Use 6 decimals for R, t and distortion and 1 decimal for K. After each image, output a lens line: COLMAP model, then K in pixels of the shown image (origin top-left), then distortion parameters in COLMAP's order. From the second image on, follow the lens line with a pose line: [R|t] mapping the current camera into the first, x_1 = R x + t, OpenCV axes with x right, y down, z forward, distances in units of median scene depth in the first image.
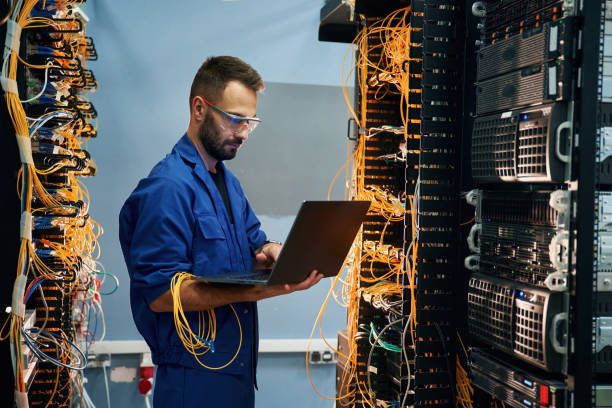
lens RADIAL K [[847.6, 0, 307.7], [0, 847.6, 199.6], [0, 0, 1]] dist [0.153210, 0.029666]
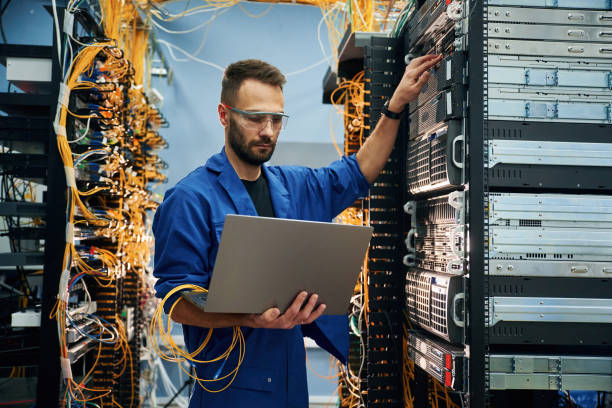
lens RADIAL K [[617.5, 0, 299.4], [0, 617.5, 202.1], [0, 0, 1]] dist [0.005516, 0.008319]
pose [[0.992270, -0.016054, -0.123059, 0.173715], [0.007353, 0.997461, -0.070833, 0.062071], [0.123883, 0.069381, 0.989868, 0.106326]]
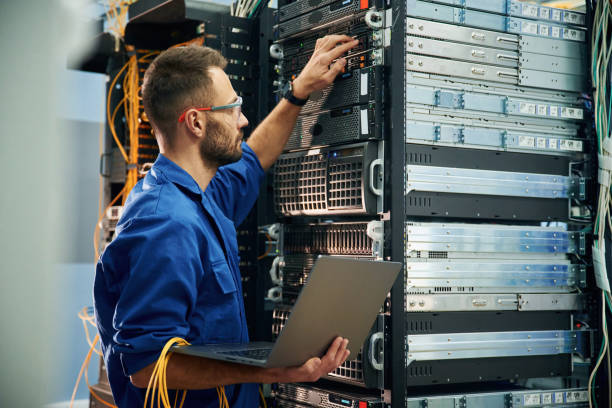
lens RADIAL K [[936.7, 0, 306.0], [0, 936.7, 204.0], [0, 0, 1]] dist [0.203367, -0.018551]
pose [[0.934709, 0.000380, 0.355415, -0.207903], [0.017207, 0.998778, -0.046321, 0.021161], [-0.354998, 0.049412, 0.933560, -0.089438]]
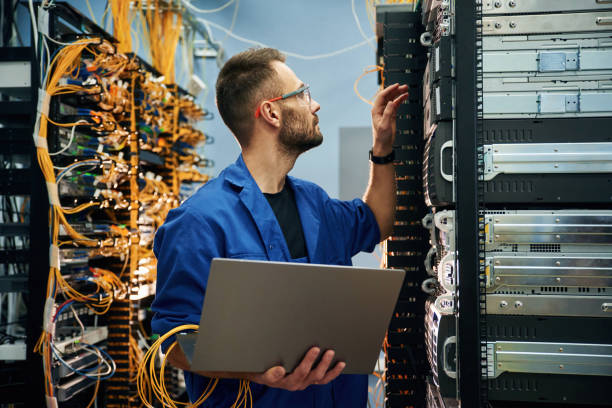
lens RADIAL K [[726.6, 0, 305.4], [0, 726.6, 196.6], [0, 0, 1]] dist [0.090134, -0.004137]
pose [[0.953186, -0.040893, -0.299607, 0.376402], [0.024805, 0.998048, -0.057306, 0.016763], [0.301365, 0.047191, 0.952340, 0.149674]]
